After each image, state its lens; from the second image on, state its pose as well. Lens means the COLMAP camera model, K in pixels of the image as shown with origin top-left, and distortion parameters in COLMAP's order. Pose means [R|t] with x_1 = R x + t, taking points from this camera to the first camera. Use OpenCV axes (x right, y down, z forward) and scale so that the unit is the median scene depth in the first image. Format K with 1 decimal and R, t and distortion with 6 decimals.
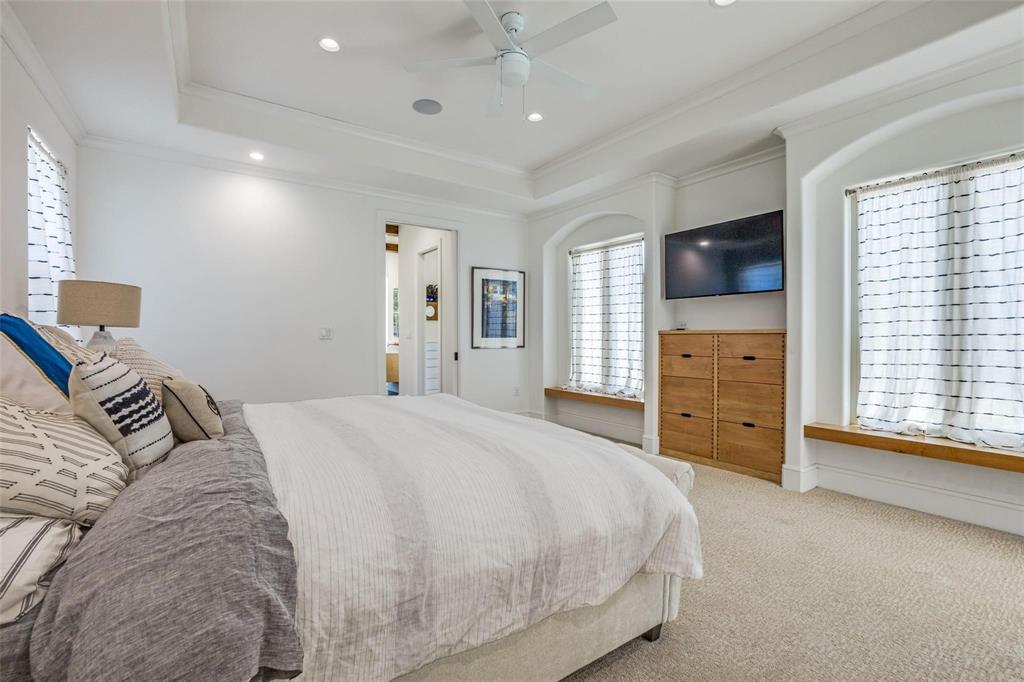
lens RADIAL K [[444.0, 0, 512.0], [0, 444.0, 341.0], [0, 0, 1]] dist [-0.000731, -0.000005]
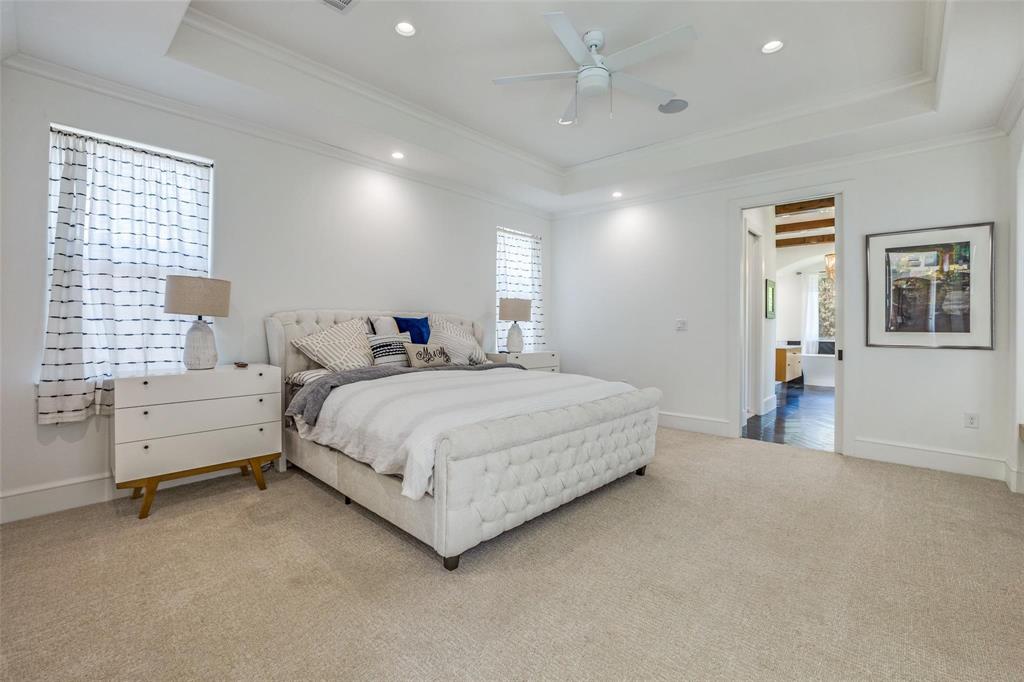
lens RADIAL K [[444.0, 0, 512.0], [0, 444.0, 341.0], [0, 0, 1]] dist [-0.000731, -0.000005]
pose [[0.251351, 0.035496, -0.967245, 0.468901], [-0.020117, 0.999303, 0.031445, -0.003127], [0.967687, 0.011554, 0.251890, 0.242696]]
